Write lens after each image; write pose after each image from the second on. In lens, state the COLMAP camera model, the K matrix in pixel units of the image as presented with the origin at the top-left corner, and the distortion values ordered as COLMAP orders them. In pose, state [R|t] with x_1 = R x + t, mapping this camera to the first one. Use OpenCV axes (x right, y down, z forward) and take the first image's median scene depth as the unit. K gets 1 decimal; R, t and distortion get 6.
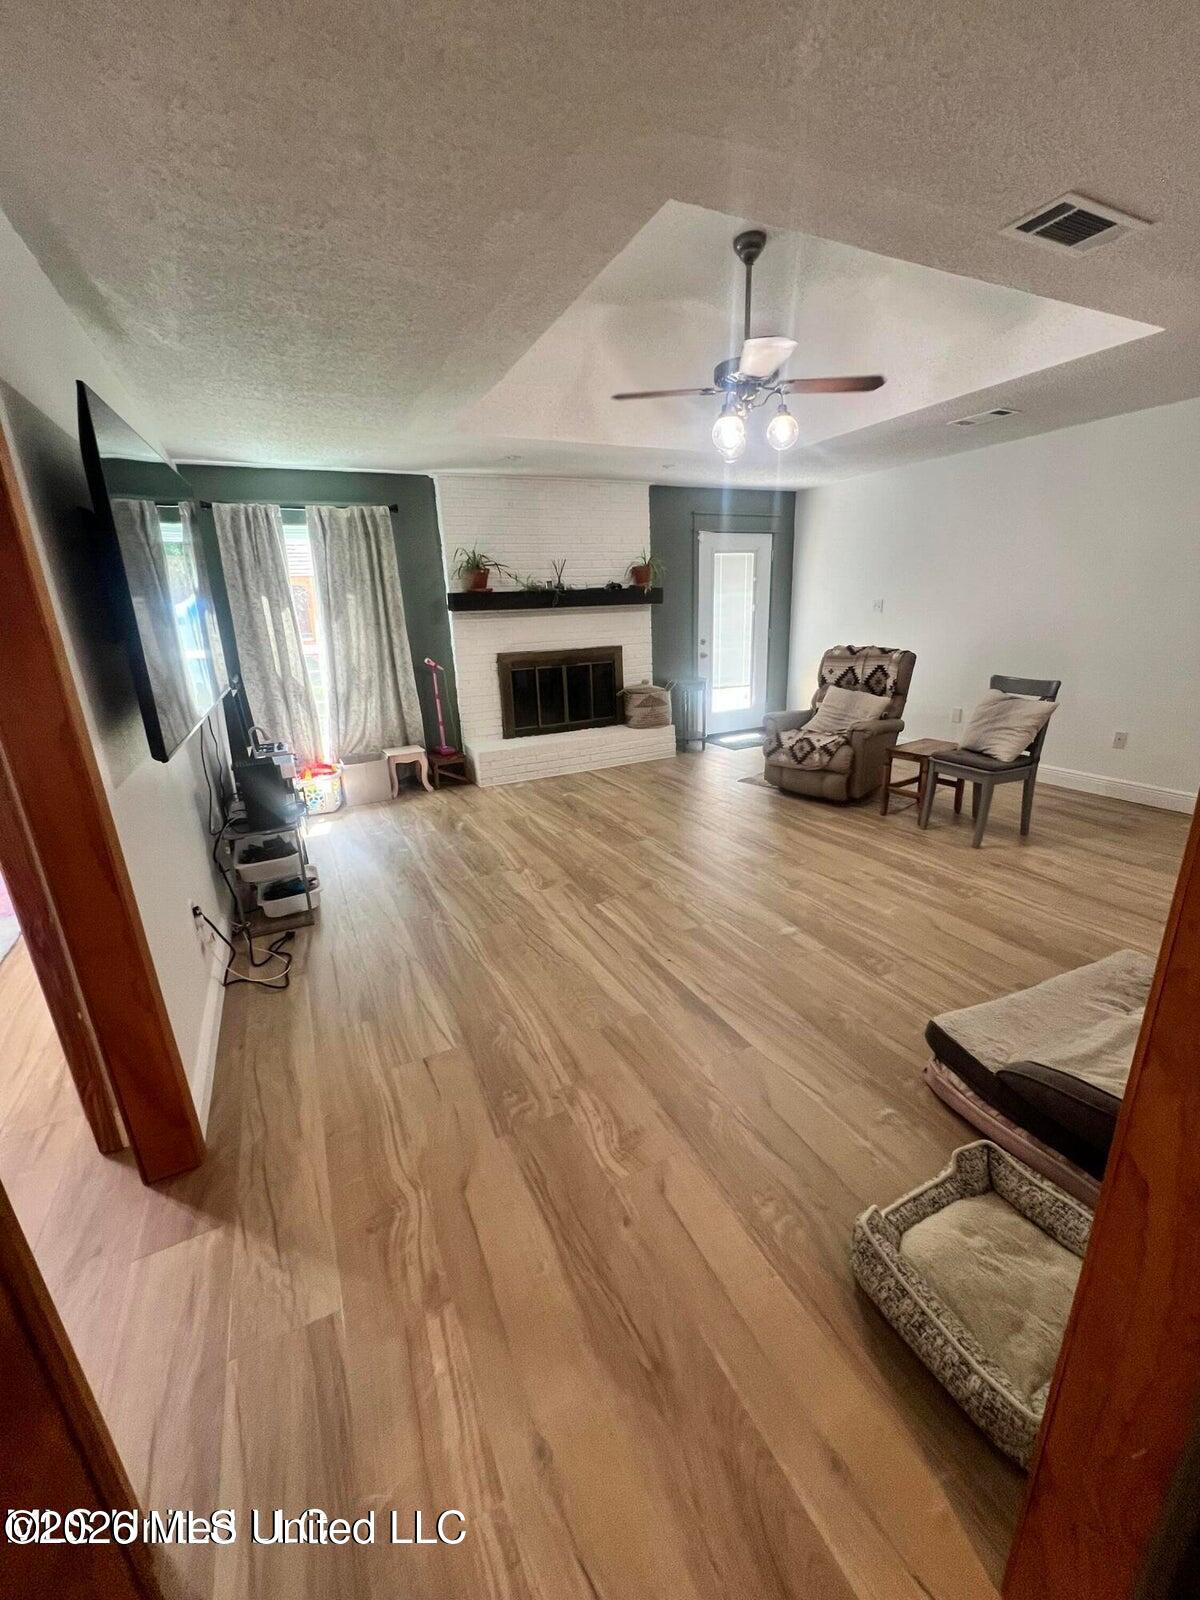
lens RADIAL K [[633.3, 0, 606.3], [0, 633.3, 808.5], [0, 0, 1]] dist [-0.014645, -0.000354]
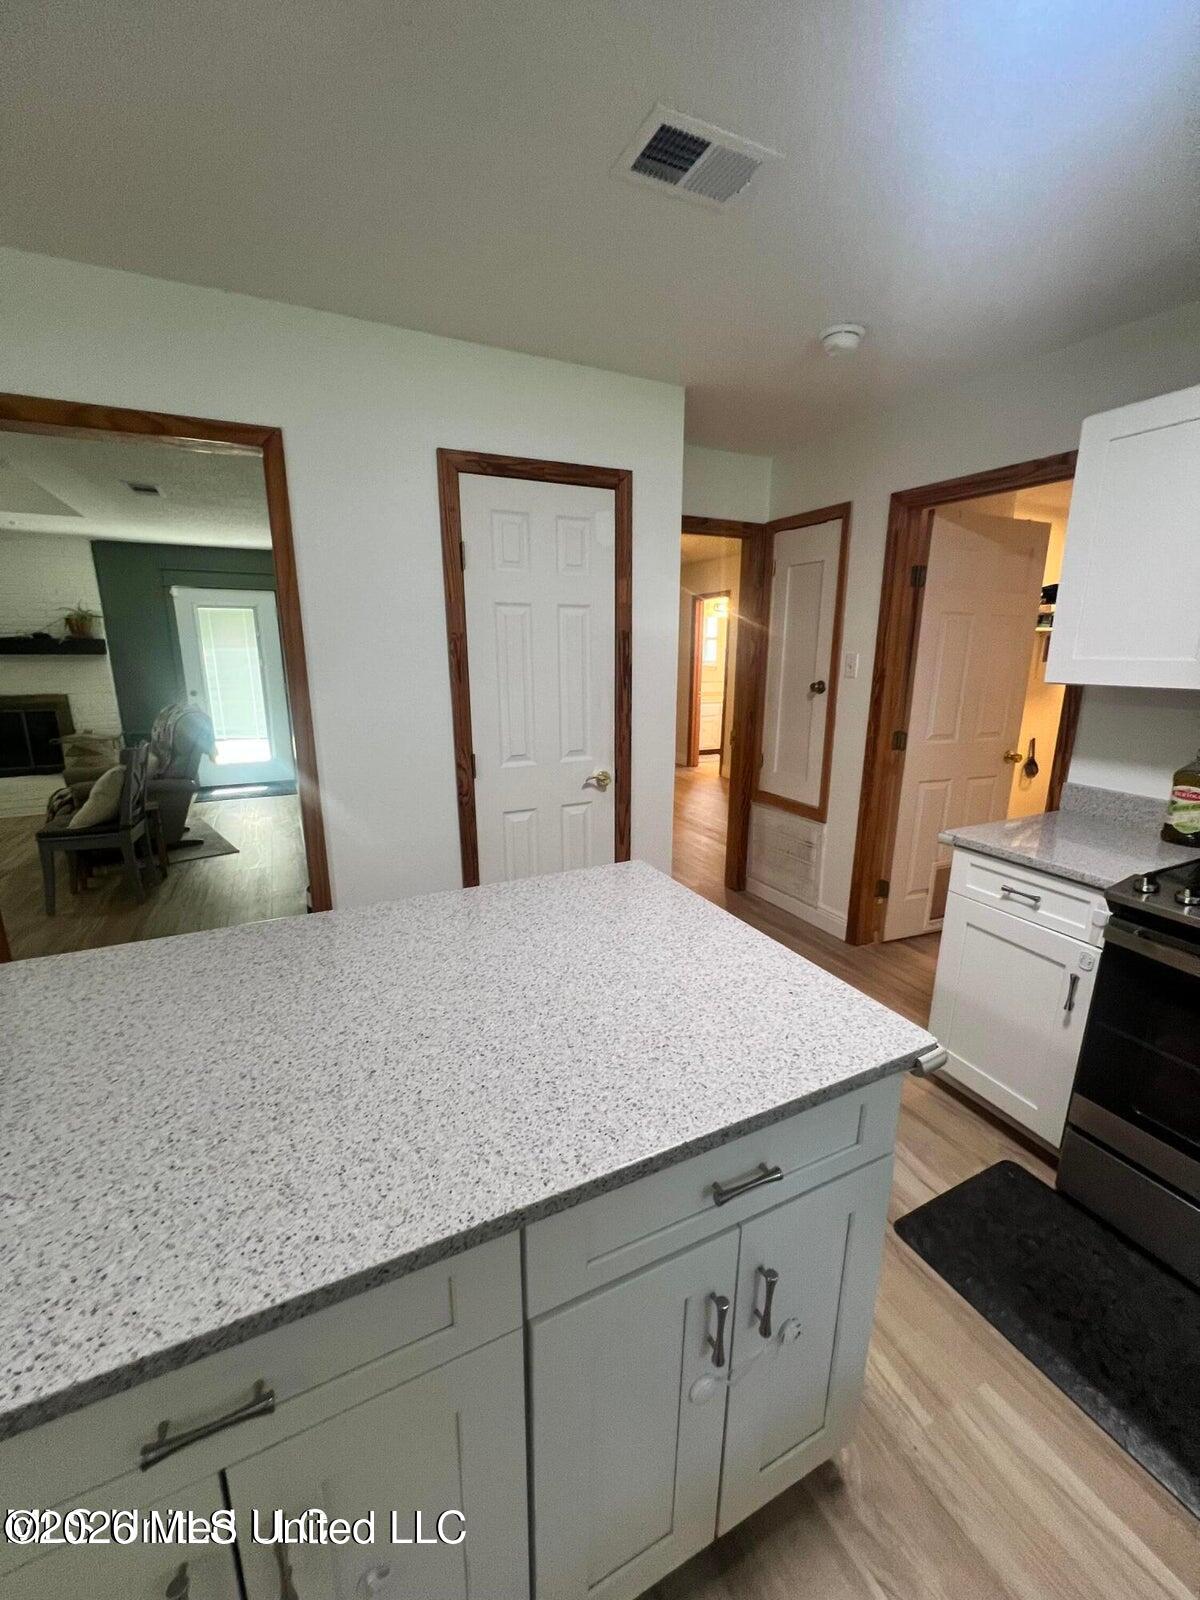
lens RADIAL K [[633.3, 0, 606.3], [0, 633.3, 808.5], [0, 0, 1]] dist [-0.014645, -0.000354]
pose [[0.998818, 0.044506, 0.019517, 1.060715], [-0.042836, 0.995958, -0.078953, -0.038286], [-0.022952, 0.078024, 0.996687, -0.005815]]
